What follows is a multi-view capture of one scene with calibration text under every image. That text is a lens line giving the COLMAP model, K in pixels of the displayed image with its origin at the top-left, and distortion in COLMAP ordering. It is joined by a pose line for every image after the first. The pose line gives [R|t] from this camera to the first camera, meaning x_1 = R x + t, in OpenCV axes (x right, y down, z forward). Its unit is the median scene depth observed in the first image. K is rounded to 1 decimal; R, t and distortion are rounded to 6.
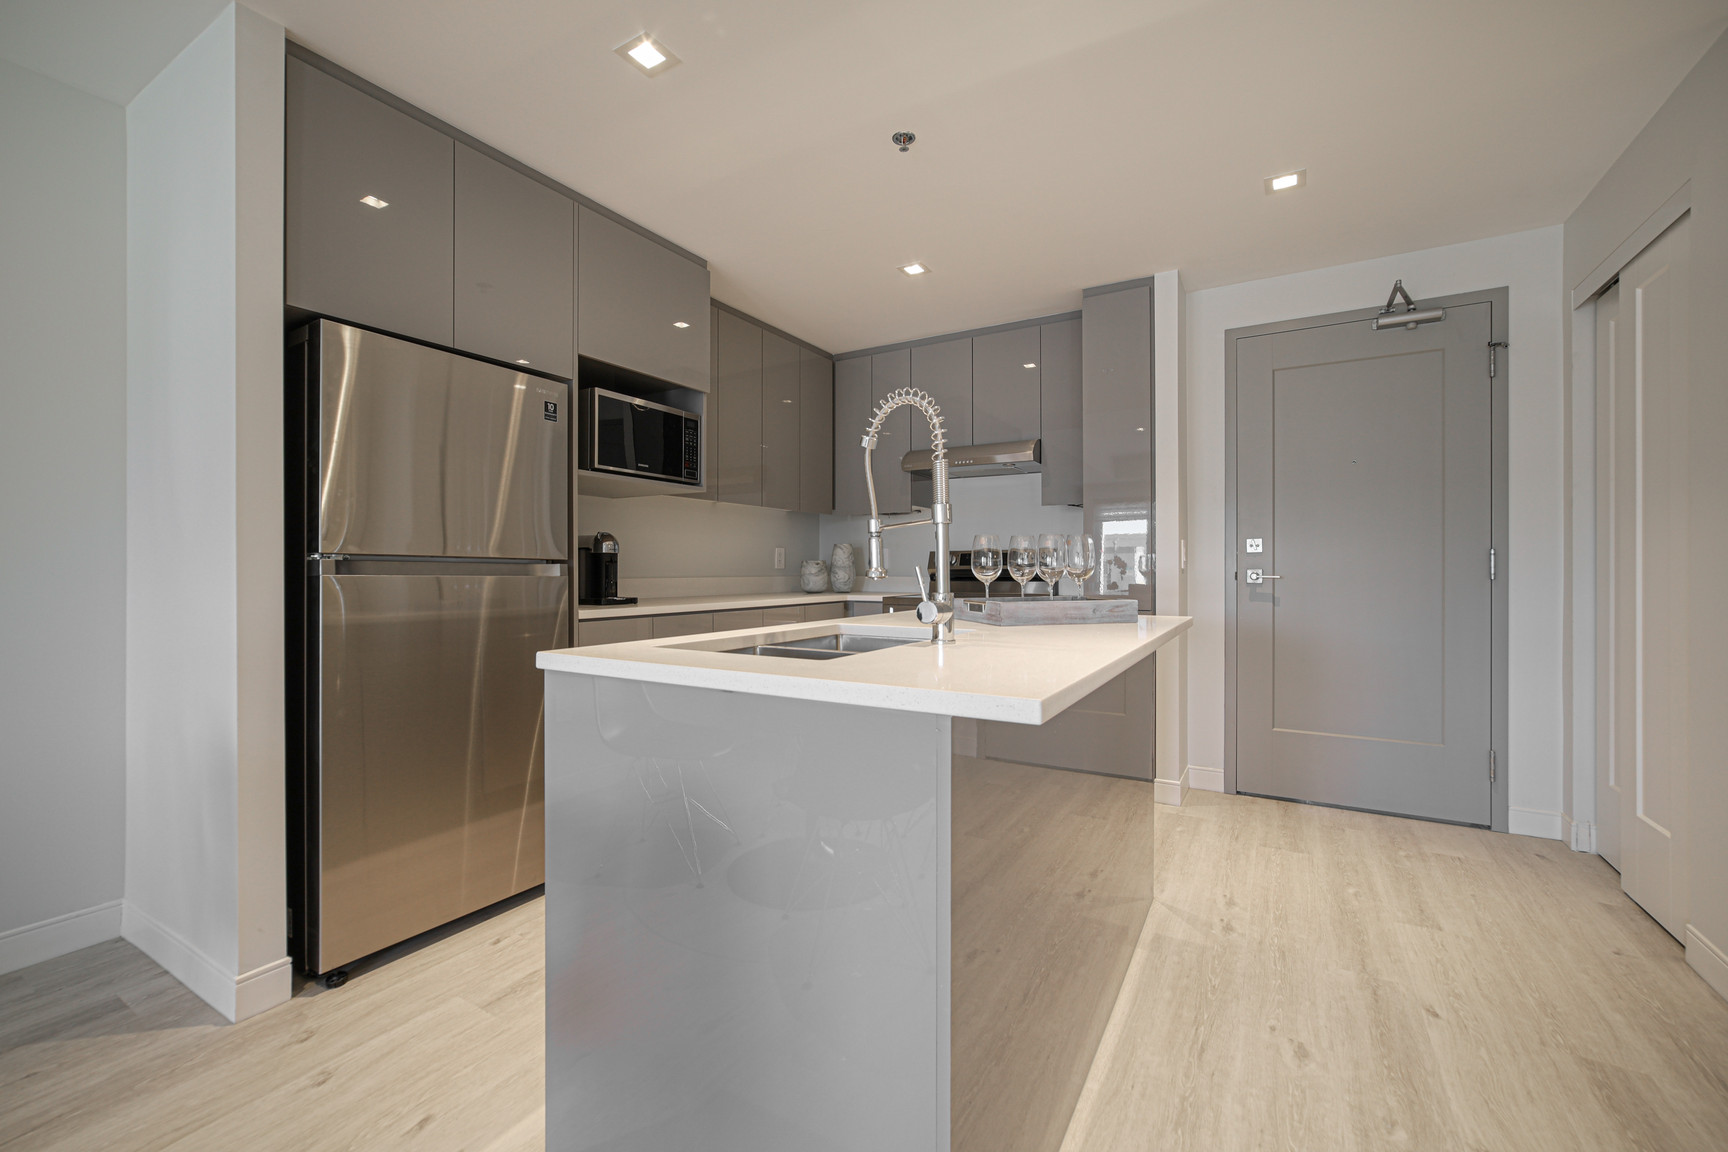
lens RADIAL K [[716.4, 0, 858.3], [0, 716.4, 569.8], [0, 0, 1]] dist [-0.000842, -0.000060]
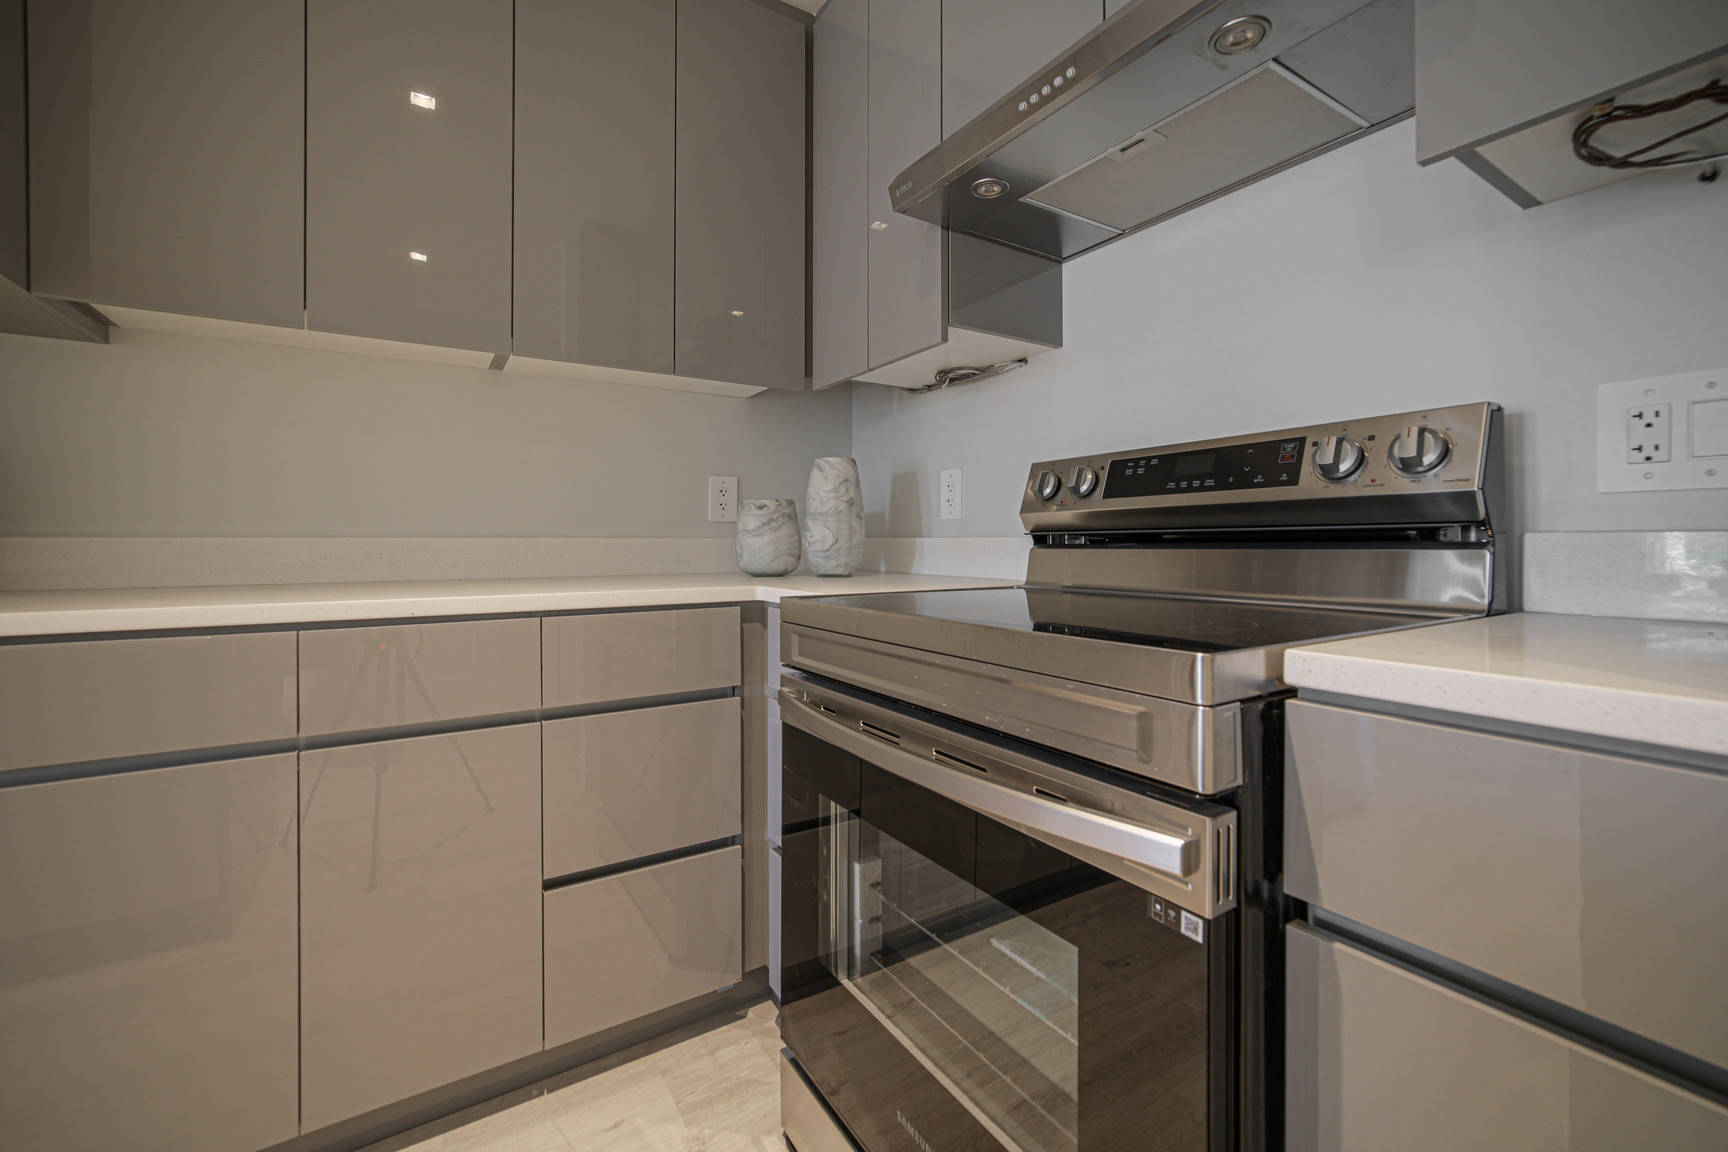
lens RADIAL K [[712.6, 0, 844.8], [0, 712.6, 536.5], [0, 0, 1]] dist [-0.011074, 0.000457]
pose [[0.882817, -0.004227, -0.469697, 0.301720], [0.000791, 0.999971, -0.007511, 0.020449], [0.469716, 0.006259, 0.882796, 1.080599]]
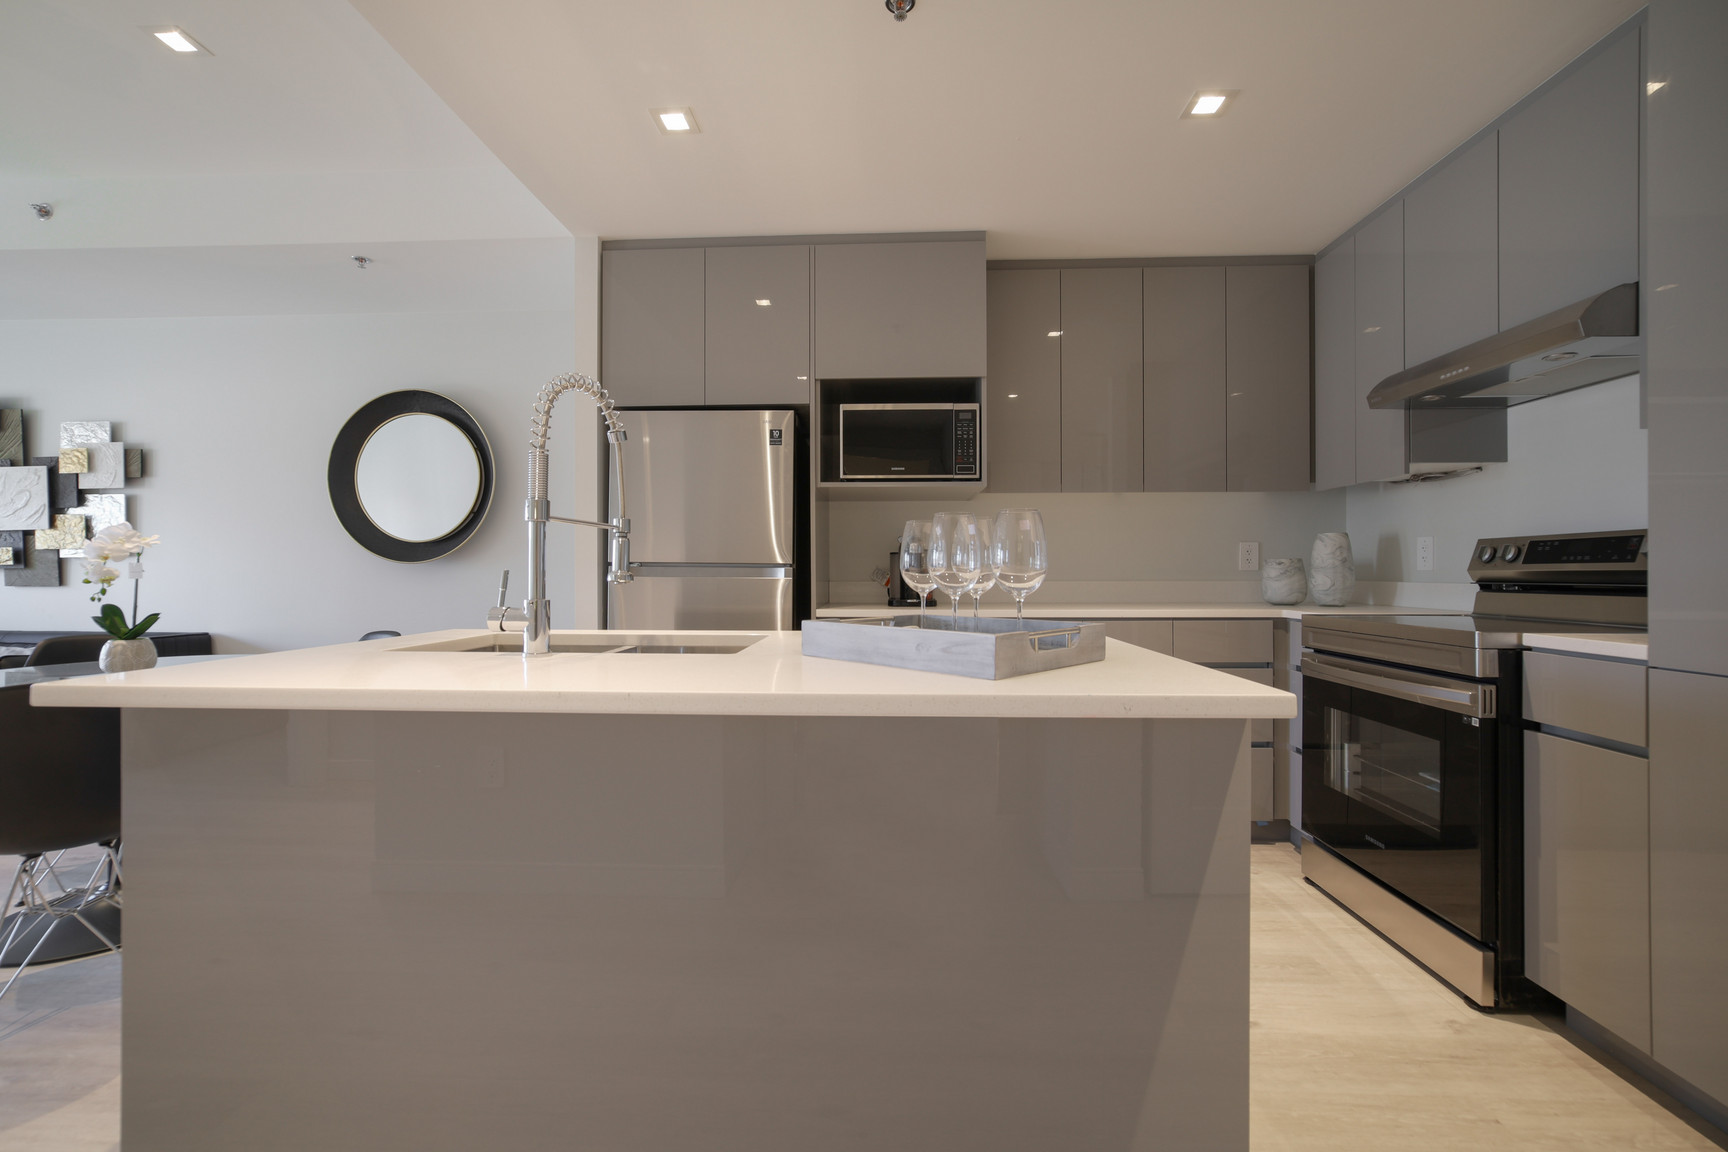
lens RADIAL K [[706.1, 0, 871.6], [0, 706.1, 570.1], [0, 0, 1]] dist [-0.006564, 0.004168]
pose [[0.473738, -0.001009, -0.880665, 0.597064], [0.000337, 0.999999, -0.000964, -0.001775], [0.880666, 0.000160, 0.473738, 0.531141]]
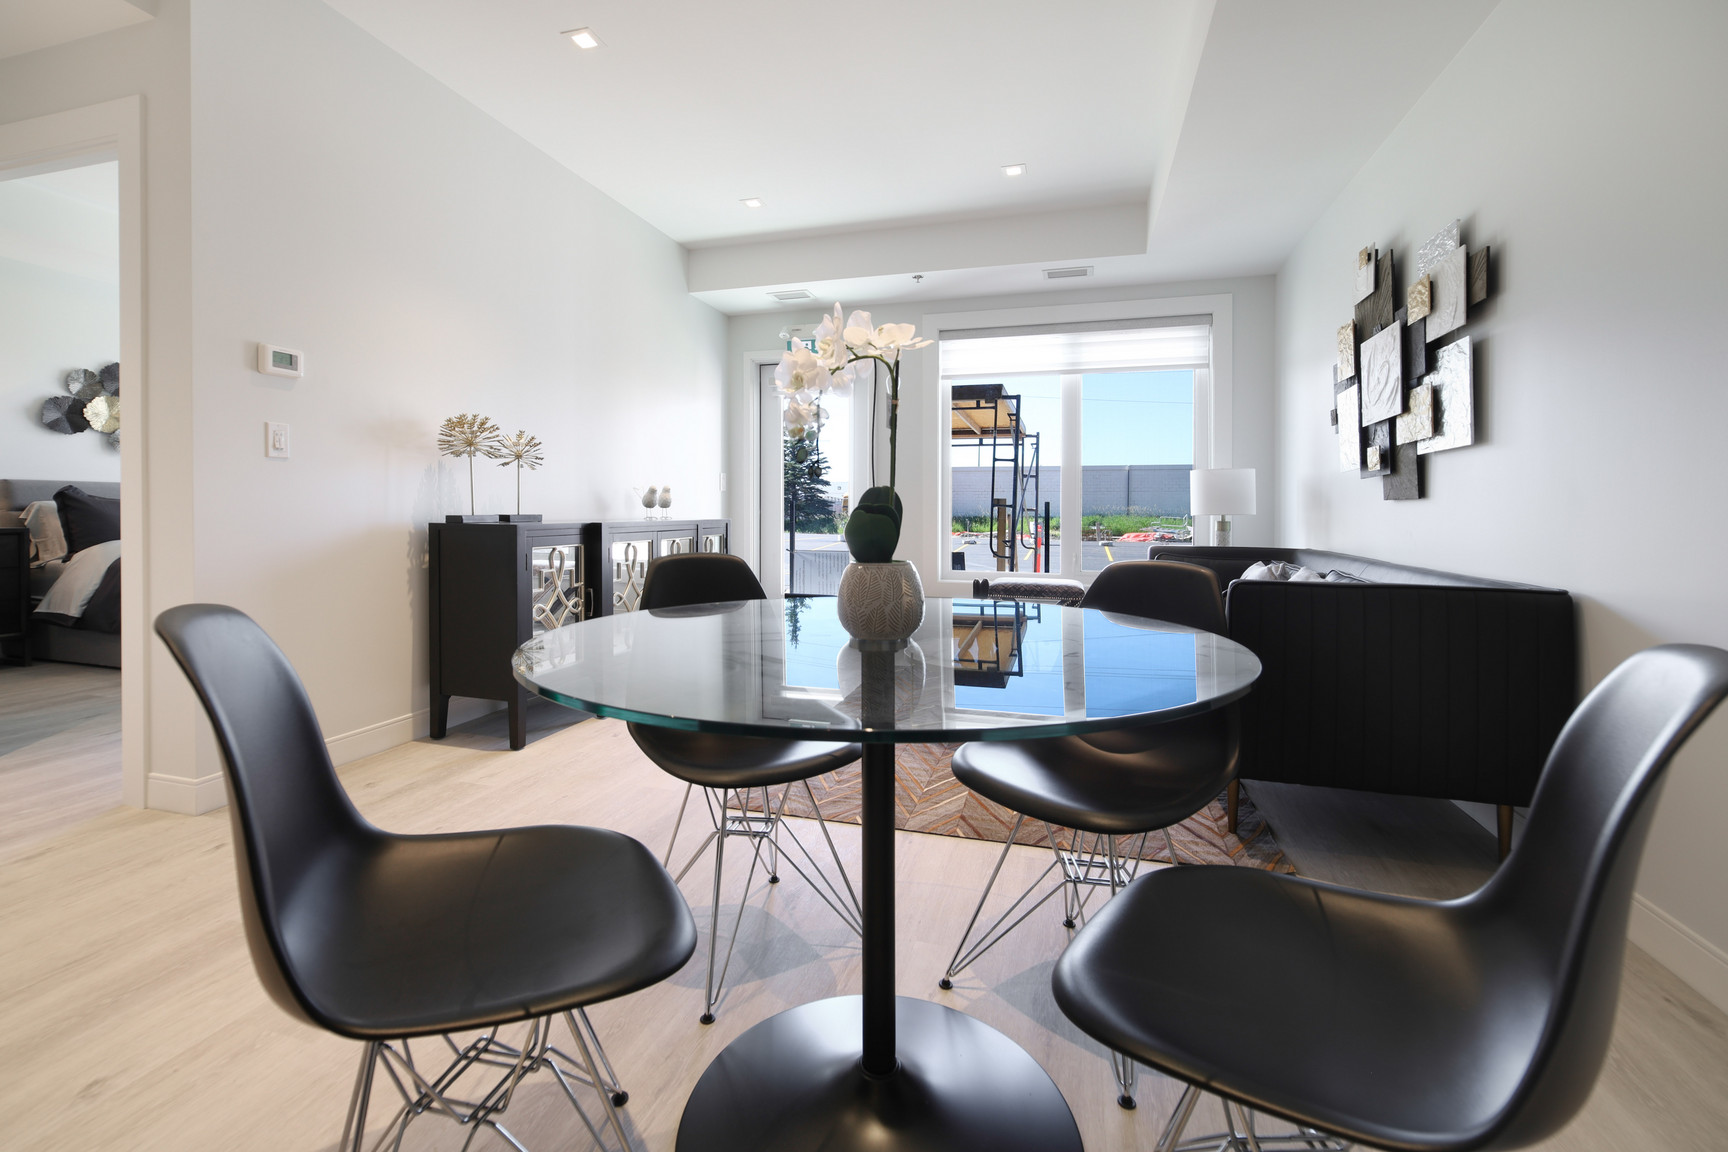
lens RADIAL K [[748.7, 0, 839.7], [0, 748.7, 520.7], [0, 0, 1]] dist [-0.003127, 0.000183]
pose [[-0.970005, -0.004251, -0.243049, -0.437126], [-0.006800, 0.999930, 0.009649, 0.053949], [0.242991, 0.011012, -0.969966, 0.542771]]
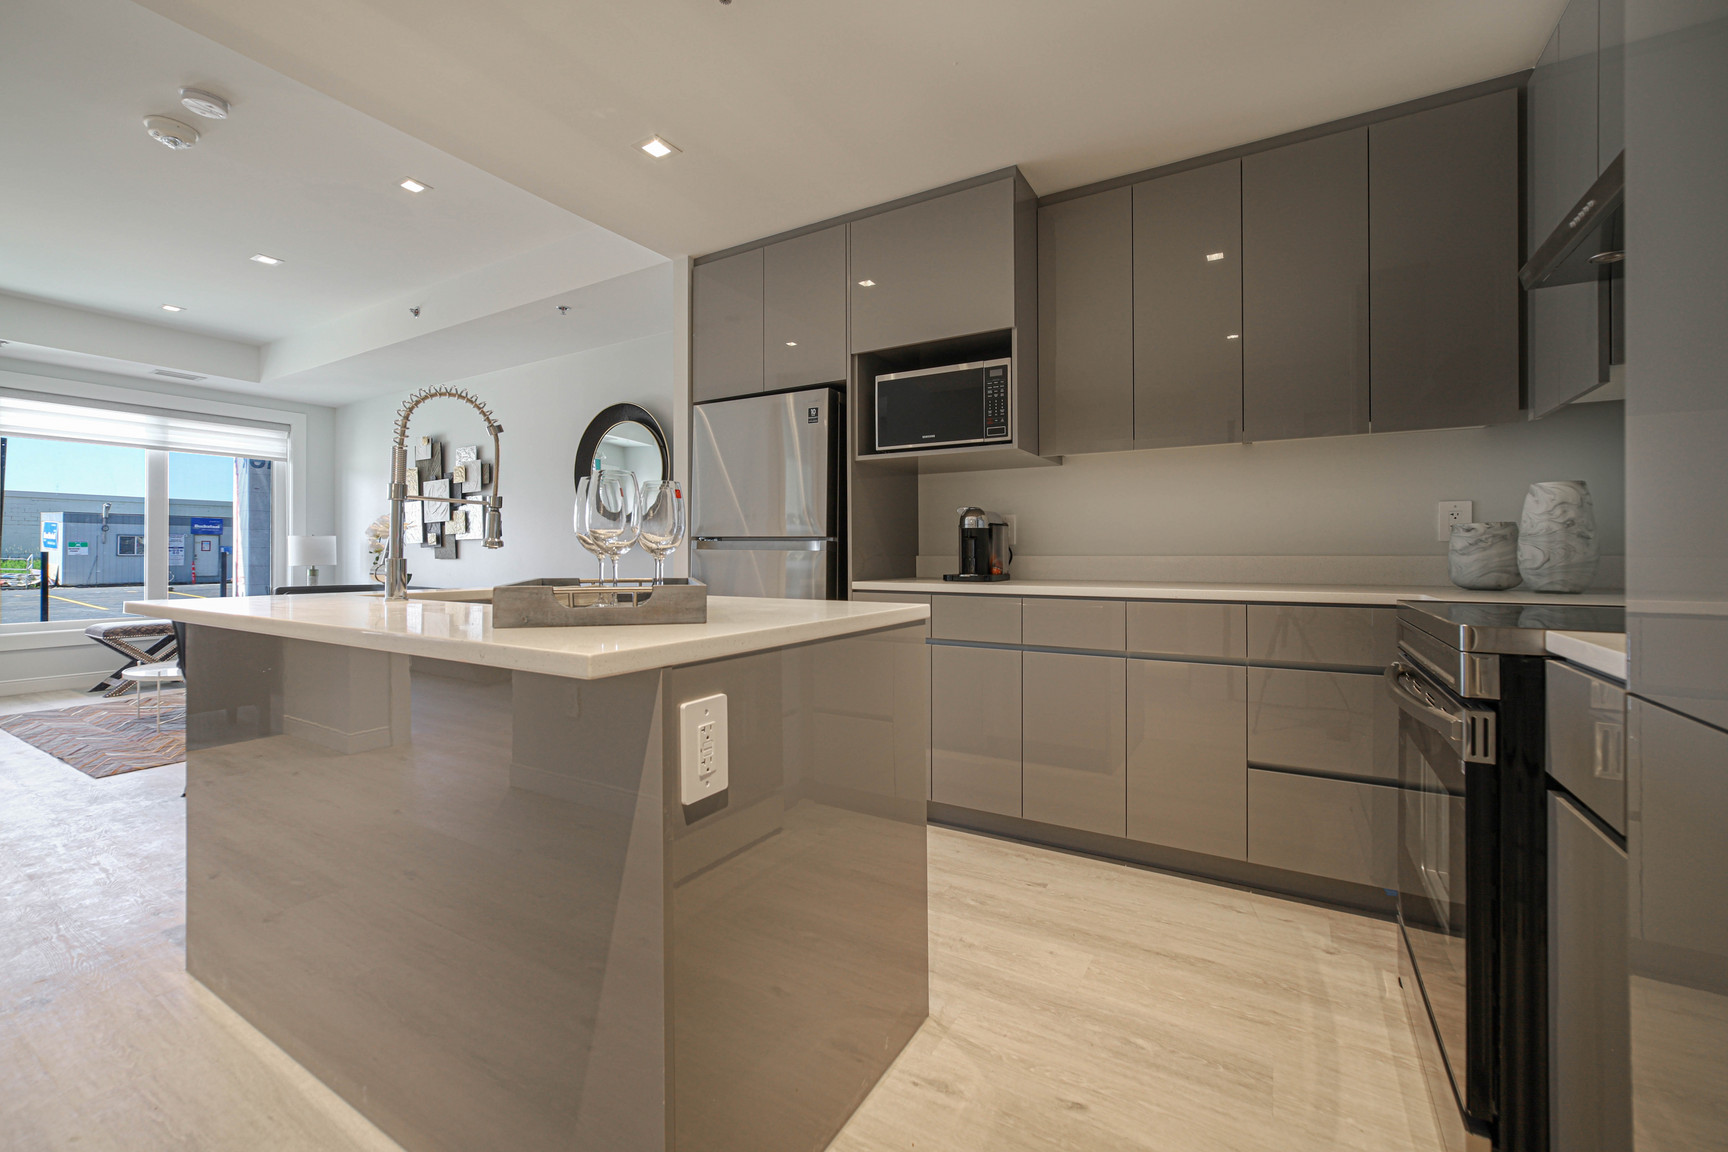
lens RADIAL K [[713.1, 0, 853.0], [0, 713.1, 551.1], [0, 0, 1]] dist [-0.003458, 0.000222]
pose [[-0.004776, -0.002006, -0.999987, 0.706378], [0.001125, 0.999997, -0.002011, 0.011330], [0.999988, -0.001135, -0.004774, 0.966290]]
